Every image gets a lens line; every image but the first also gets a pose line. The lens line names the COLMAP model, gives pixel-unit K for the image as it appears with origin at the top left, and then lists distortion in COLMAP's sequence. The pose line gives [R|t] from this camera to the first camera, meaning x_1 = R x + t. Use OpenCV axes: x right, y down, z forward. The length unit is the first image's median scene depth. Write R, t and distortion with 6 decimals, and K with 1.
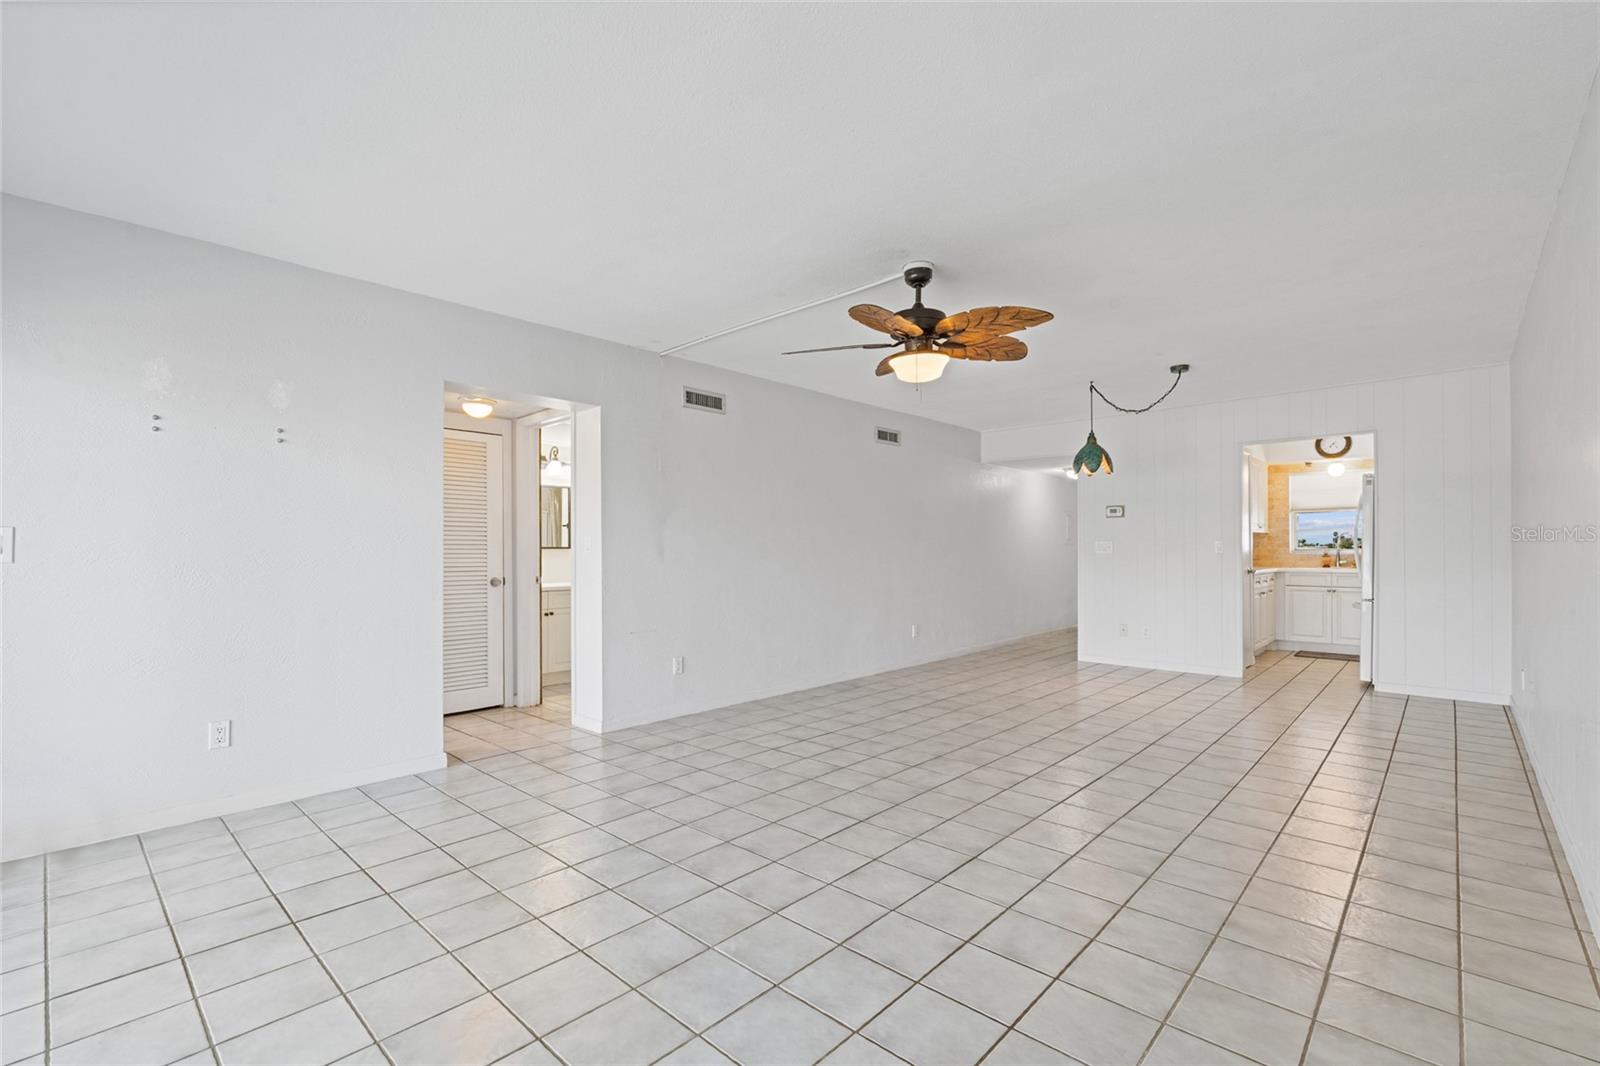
lens RADIAL K [[712.5, 0, 790.4], [0, 712.5, 546.6], [0, 0, 1]] dist [-0.007114, 0.001100]
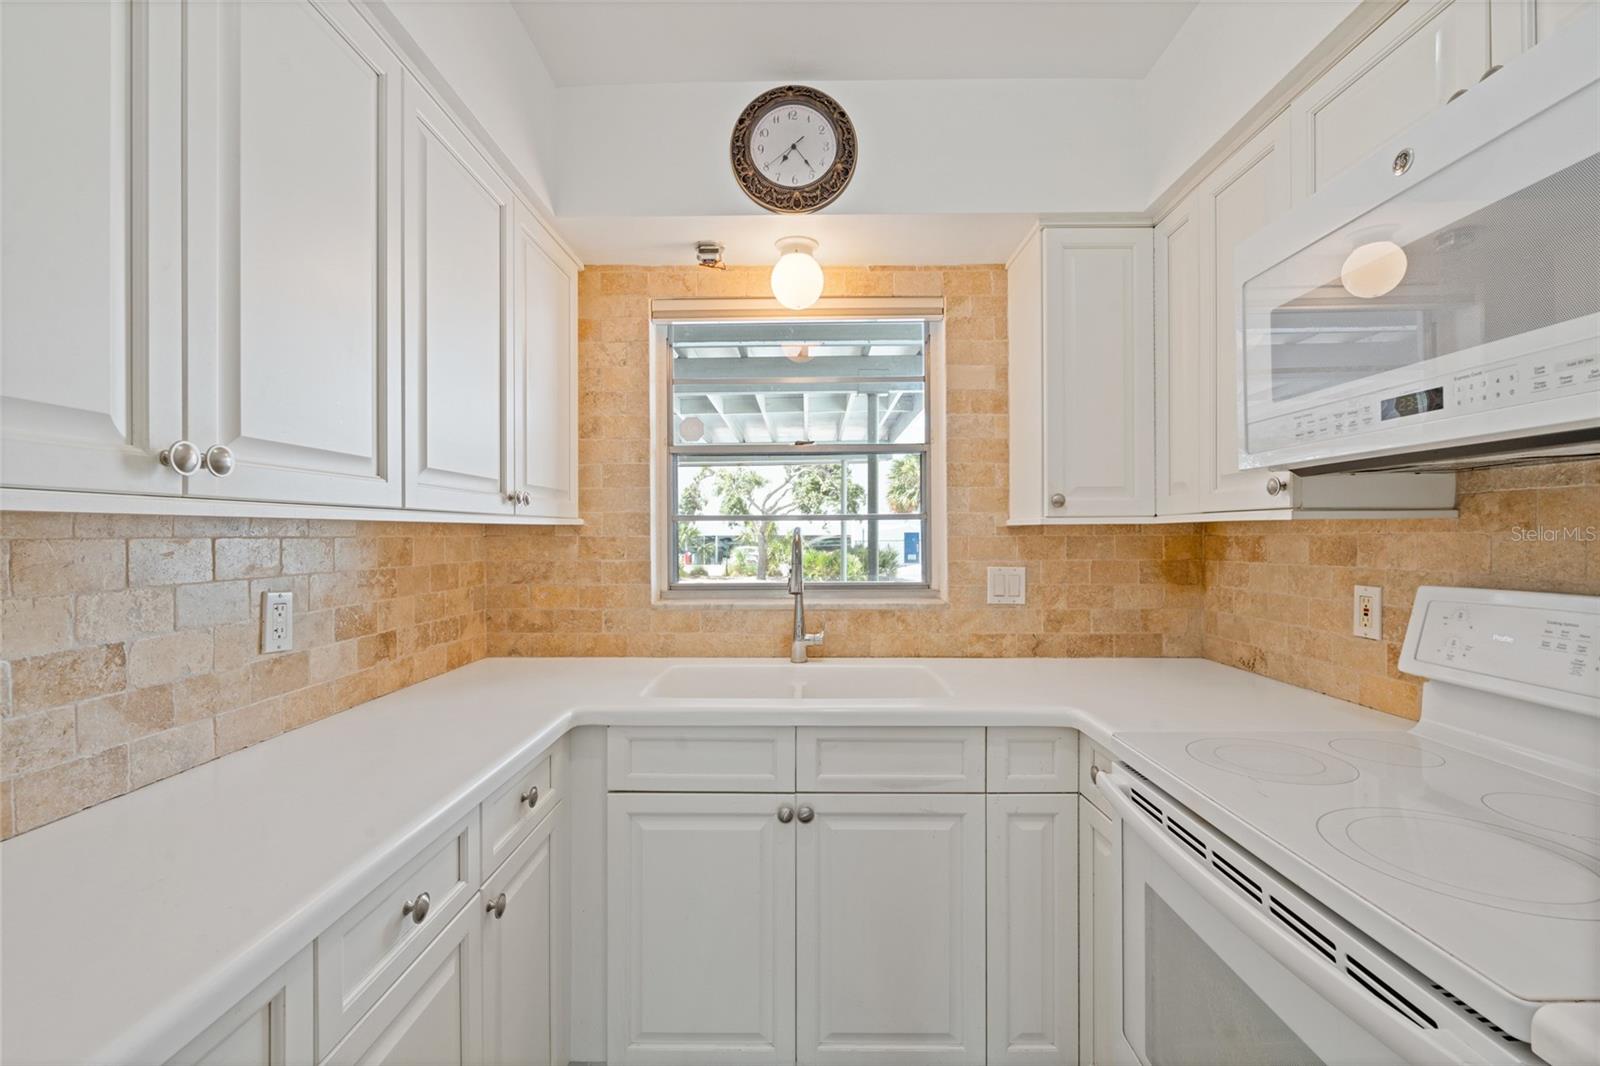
lens RADIAL K [[712.5, 0, 800.4], [0, 712.5, 532.1], [0, 0, 1]] dist [-0.007114, 0.001100]
pose [[0.733545, 0.006694, 0.679608, 1.102023], [-0.002139, 0.999969, -0.007540, -0.030297], [-0.679638, 0.004077, 0.733536, 1.498794]]
